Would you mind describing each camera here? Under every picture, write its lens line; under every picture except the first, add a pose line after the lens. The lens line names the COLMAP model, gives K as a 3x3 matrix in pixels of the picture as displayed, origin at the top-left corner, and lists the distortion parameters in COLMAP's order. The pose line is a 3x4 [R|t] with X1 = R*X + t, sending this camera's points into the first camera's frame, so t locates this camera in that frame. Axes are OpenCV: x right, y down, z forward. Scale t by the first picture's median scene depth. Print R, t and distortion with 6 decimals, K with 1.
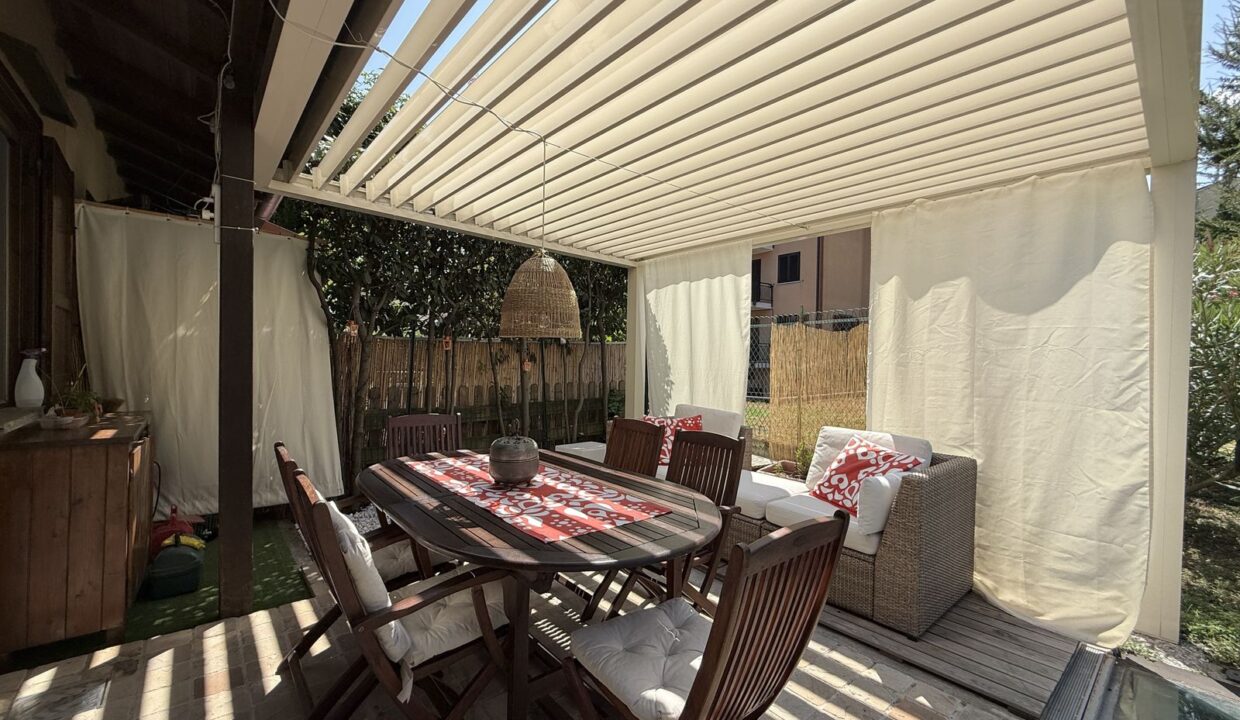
lens RADIAL K [[517.9, 0, 620.0], [0, 517.9, 360.0], [0, 0, 1]] dist [-0.000286, 0.000005]
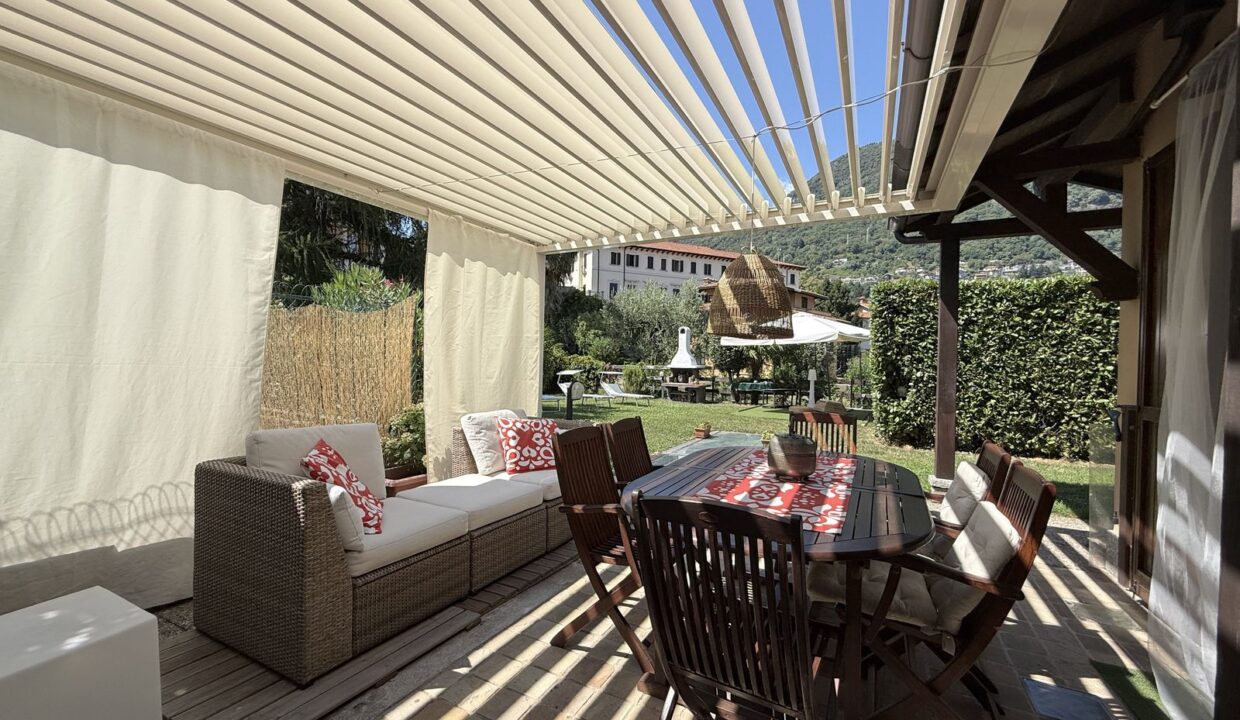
lens RADIAL K [[517.9, 0, 620.0], [0, 517.9, 360.0], [0, 0, 1]] dist [-0.000286, 0.000005]
pose [[-0.410971, -0.016681, 0.911496, -0.878629], [-0.002859, 0.999851, 0.017009, -0.000274], [-0.911644, 0.004384, -0.410958, 1.687402]]
